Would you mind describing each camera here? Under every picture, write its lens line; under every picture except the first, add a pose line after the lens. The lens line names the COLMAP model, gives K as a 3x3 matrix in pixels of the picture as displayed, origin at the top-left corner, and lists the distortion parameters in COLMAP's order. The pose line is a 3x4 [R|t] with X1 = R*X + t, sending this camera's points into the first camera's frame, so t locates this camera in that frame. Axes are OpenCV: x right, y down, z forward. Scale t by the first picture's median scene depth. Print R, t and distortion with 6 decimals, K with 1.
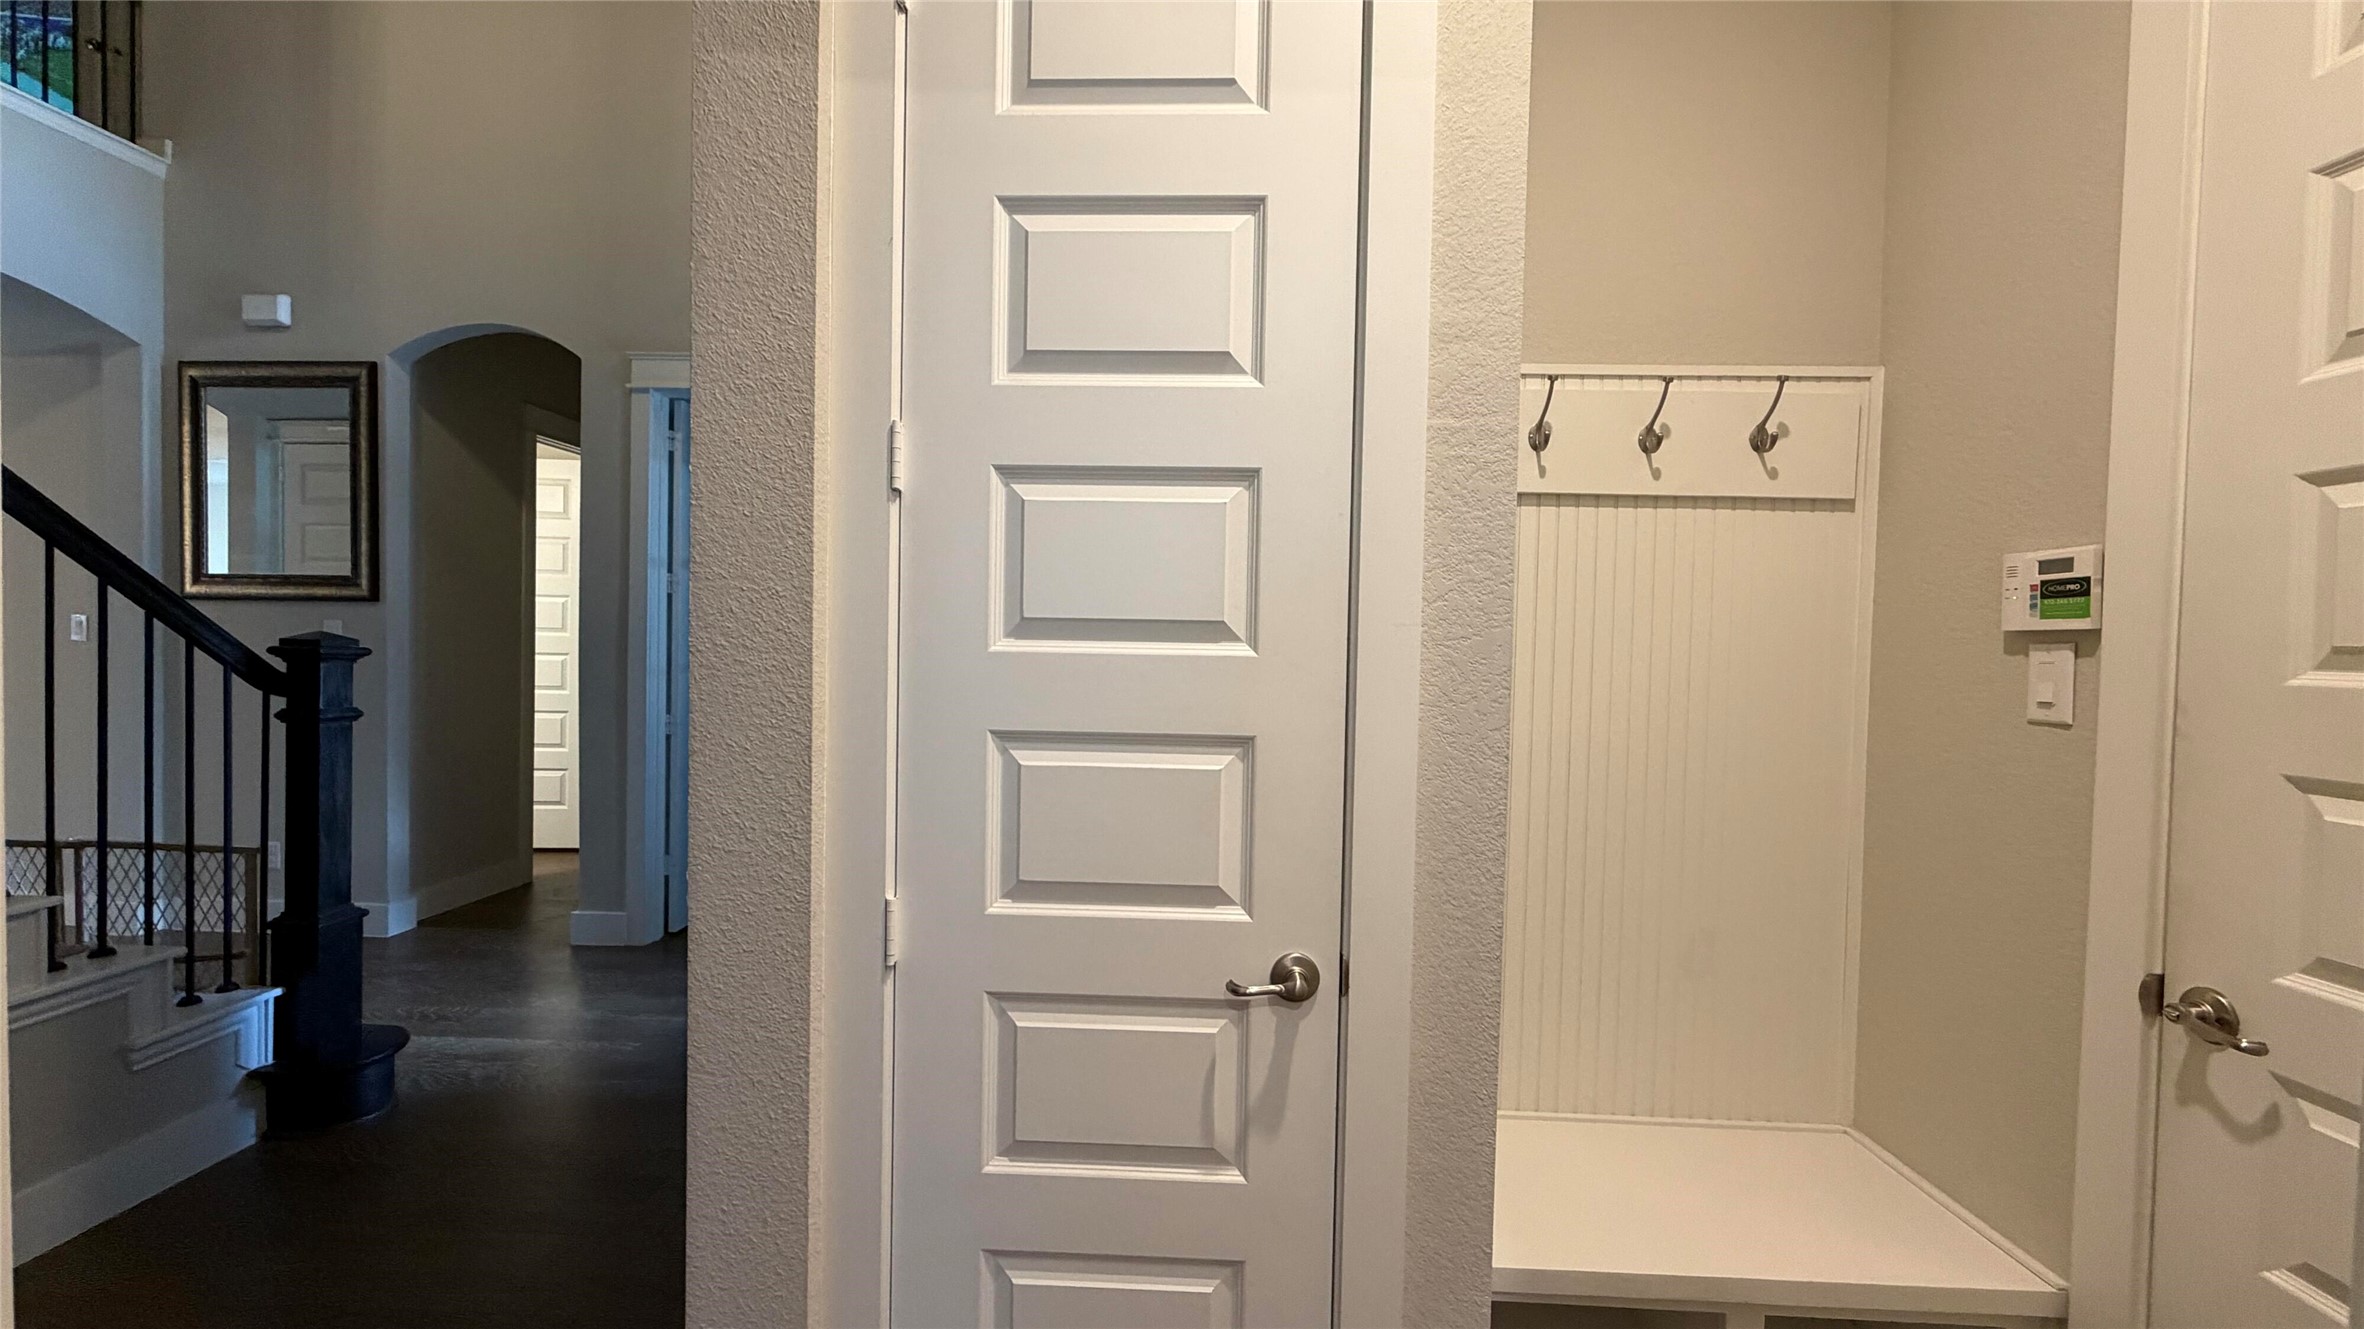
lens RADIAL K [[941.0, 0, 1176.5], [0, 941.0, 672.6], [0, 0, 1]] dist [-0.003750, 0.000496]
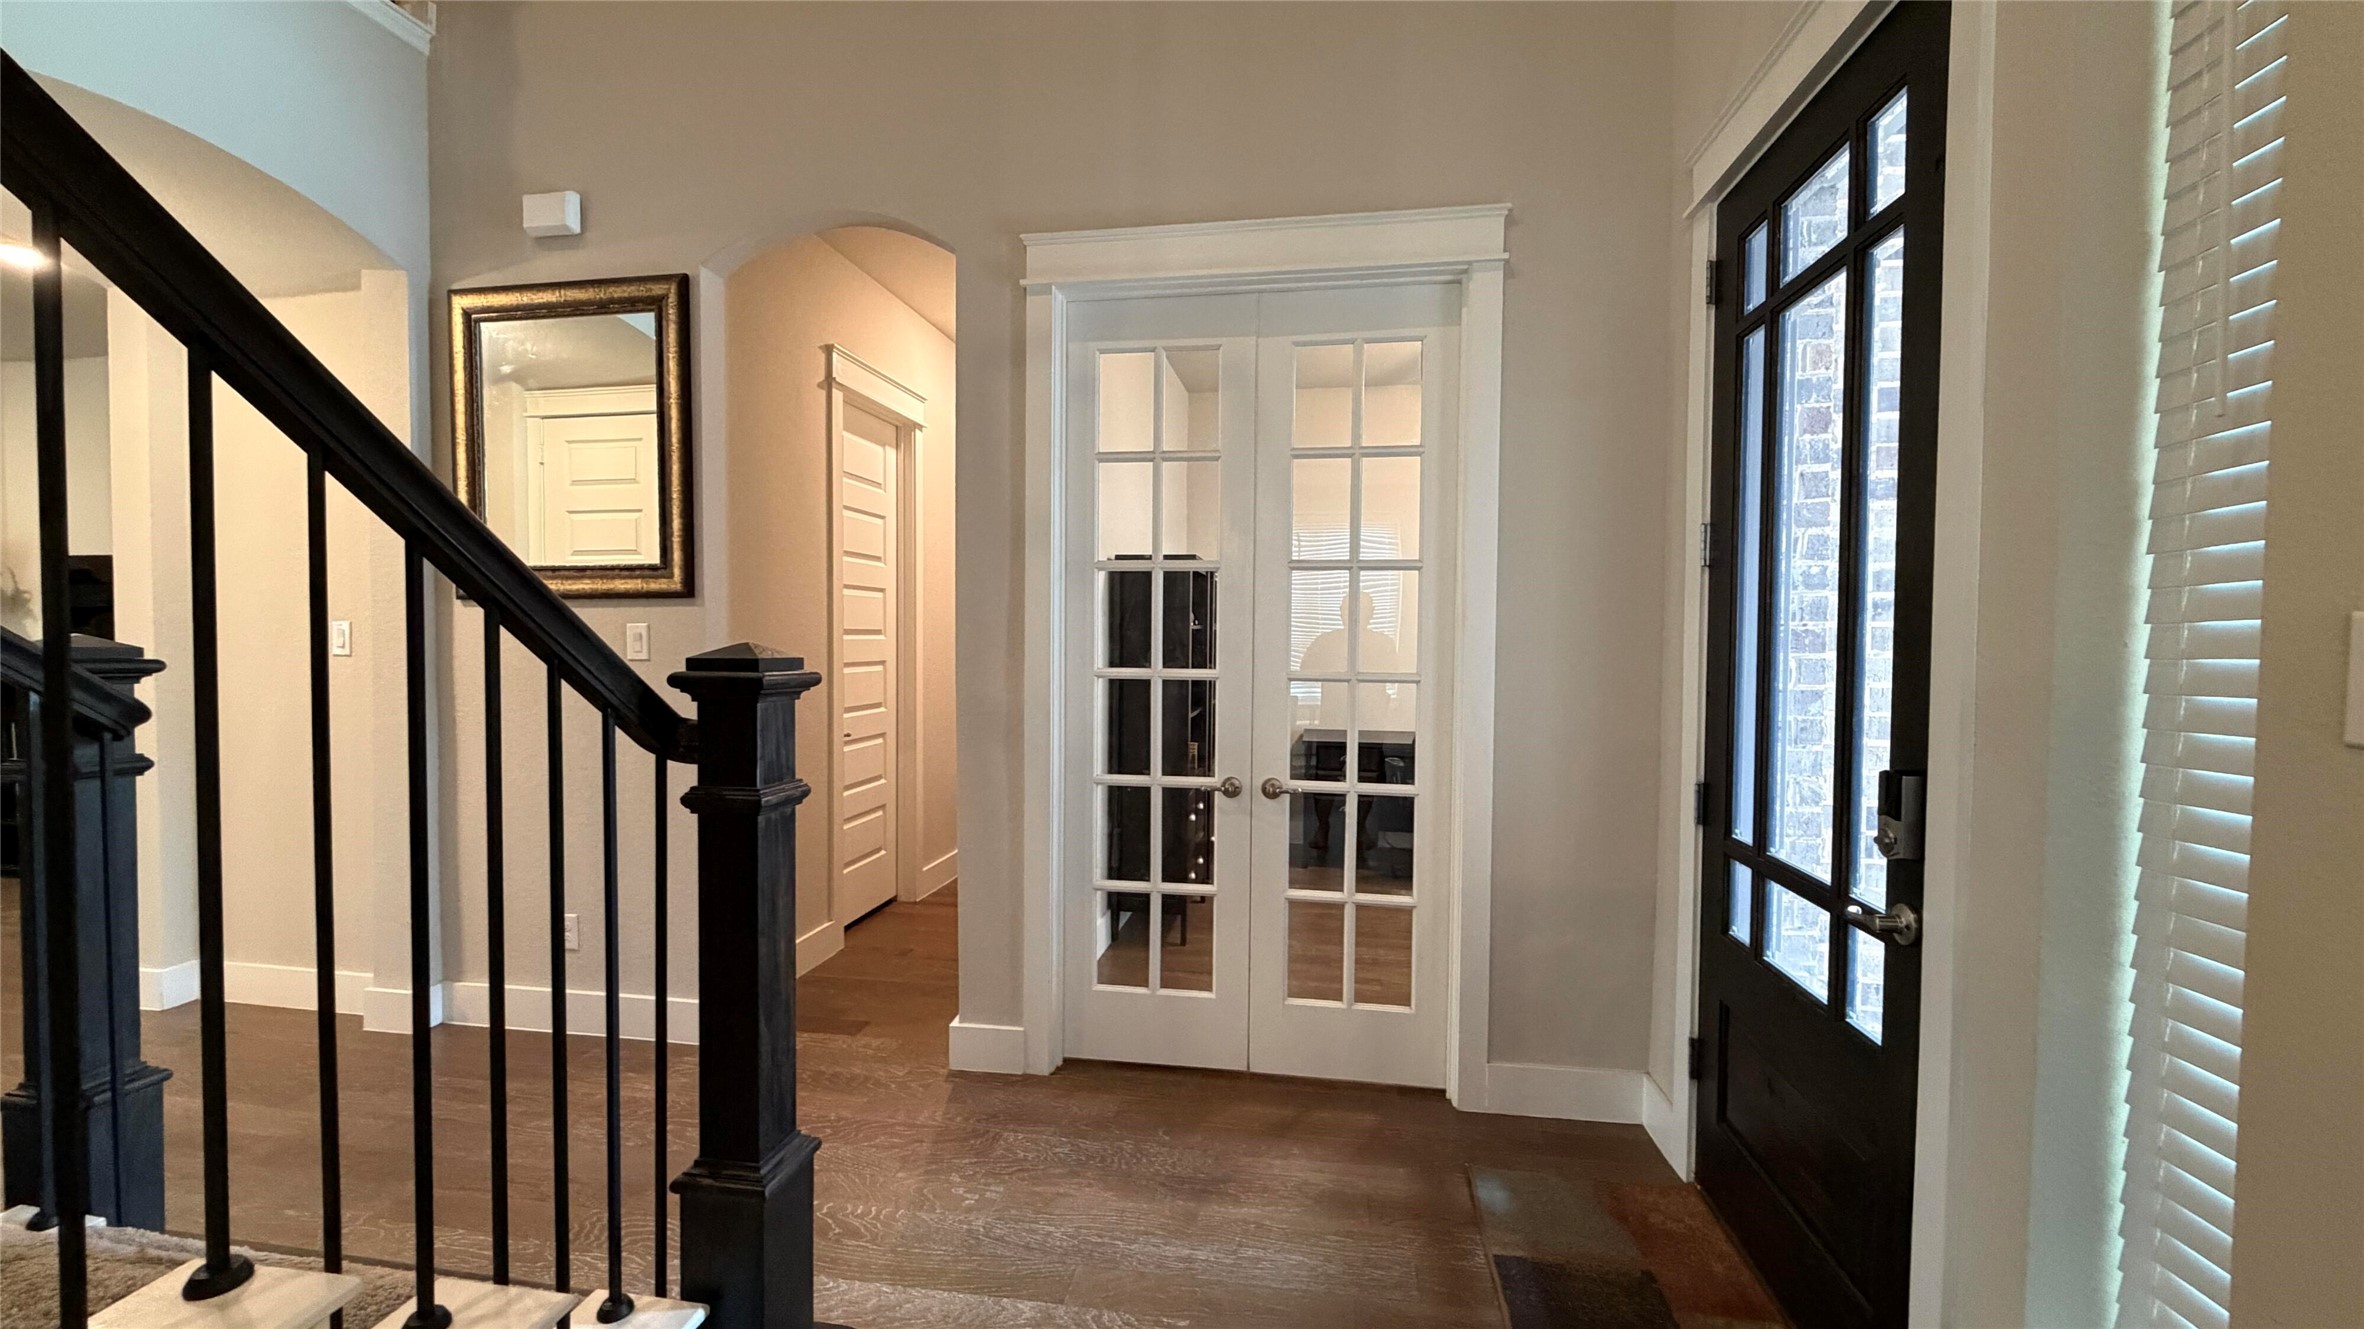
lens RADIAL K [[941.0, 0, 1178.9], [0, 941.0, 668.2], [0, 0, 1]] dist [-0.003750, 0.000496]
pose [[0.991985, -0.012982, -0.125684, -0.384088], [0.013743, 0.999892, 0.005191, -0.018803], [0.125603, -0.006876, 0.992057, 0.315337]]
